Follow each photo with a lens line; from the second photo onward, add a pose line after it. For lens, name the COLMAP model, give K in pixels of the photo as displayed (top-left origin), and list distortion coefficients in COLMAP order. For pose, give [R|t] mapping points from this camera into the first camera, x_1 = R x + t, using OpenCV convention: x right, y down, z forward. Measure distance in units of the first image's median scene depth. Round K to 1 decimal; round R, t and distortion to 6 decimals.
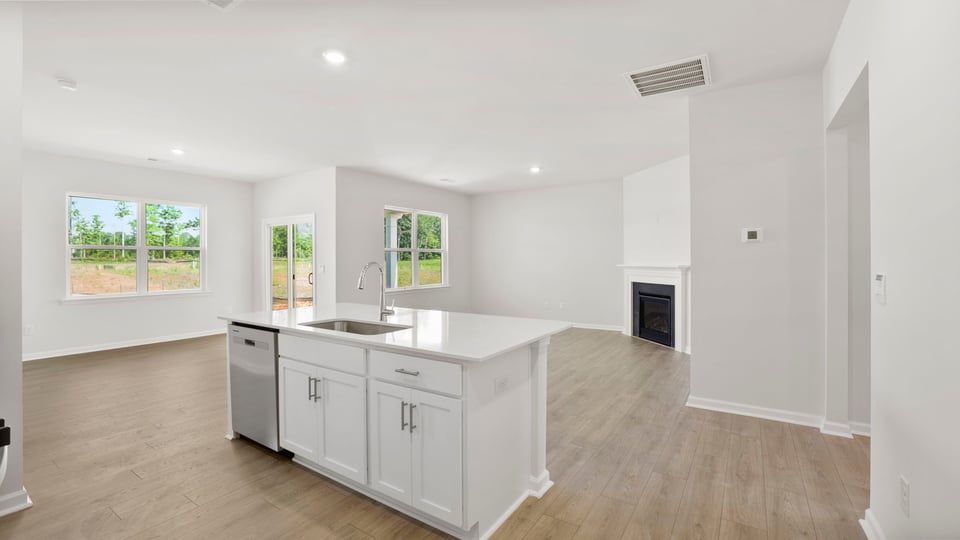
lens RADIAL K [[415.9, 0, 469.0], [0, 415.9, 260.2], [0, 0, 1]] dist [-0.039876, 0.012920]
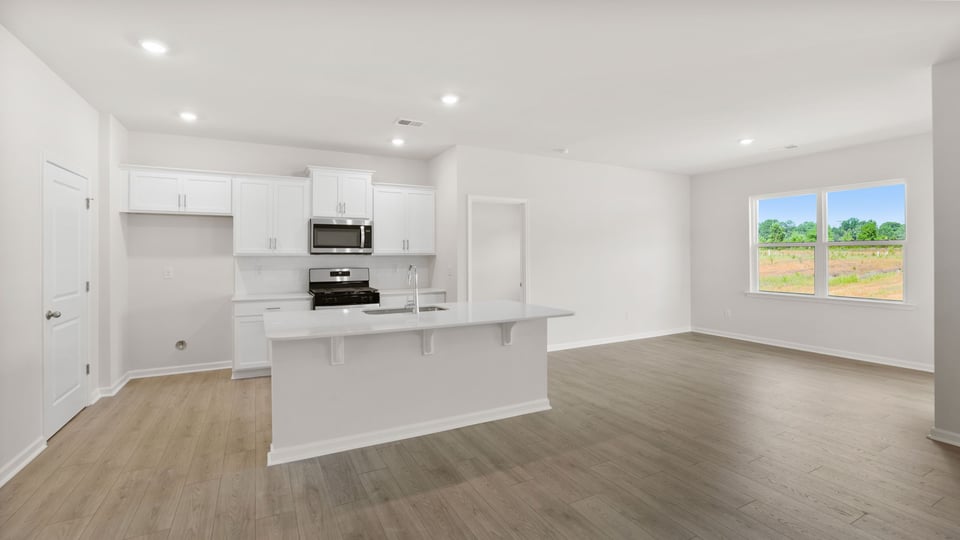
lens RADIAL K [[415.9, 0, 469.3], [0, 415.9, 254.6], [0, 0, 1]] dist [-0.039876, 0.012920]
pose [[-0.469939, 0.006775, -0.882673, 0.349903], [0.002372, 0.999977, 0.006412, -0.015107], [0.882696, 0.000919, -0.469944, 0.758418]]
